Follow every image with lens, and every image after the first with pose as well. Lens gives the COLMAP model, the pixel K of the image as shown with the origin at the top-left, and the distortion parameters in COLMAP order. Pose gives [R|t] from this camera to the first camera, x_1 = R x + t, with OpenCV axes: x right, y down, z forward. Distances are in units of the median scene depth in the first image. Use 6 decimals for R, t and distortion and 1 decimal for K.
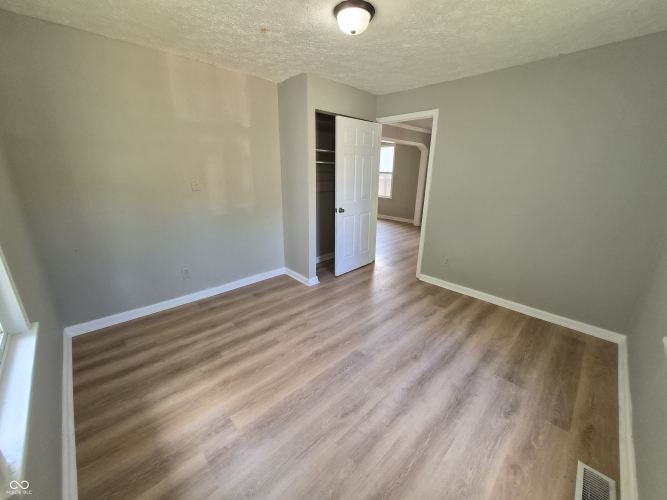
lens RADIAL K [[262.1, 0, 336.0], [0, 262.1, 251.1], [0, 0, 1]] dist [0.000598, -0.000907]
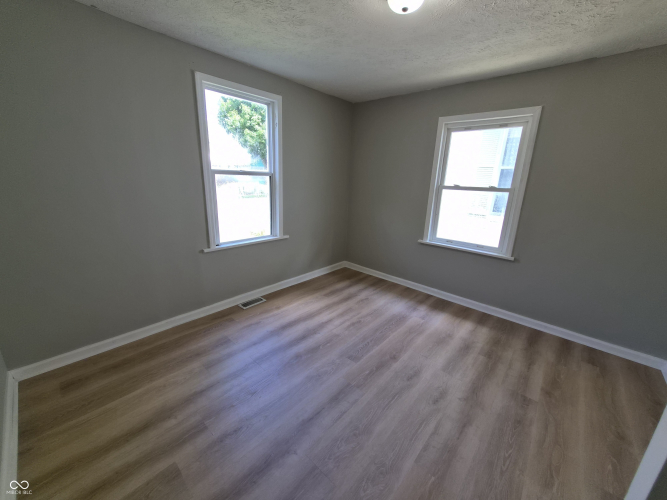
lens RADIAL K [[262.1, 0, 331.2], [0, 262.1, 248.4], [0, 0, 1]] dist [0.000598, -0.000907]
pose [[-0.997190, -0.038363, -0.064343, 0.260146], [-0.067140, 0.838644, 0.540525, -0.509038], [0.033225, 0.543327, -0.838864, 1.660304]]
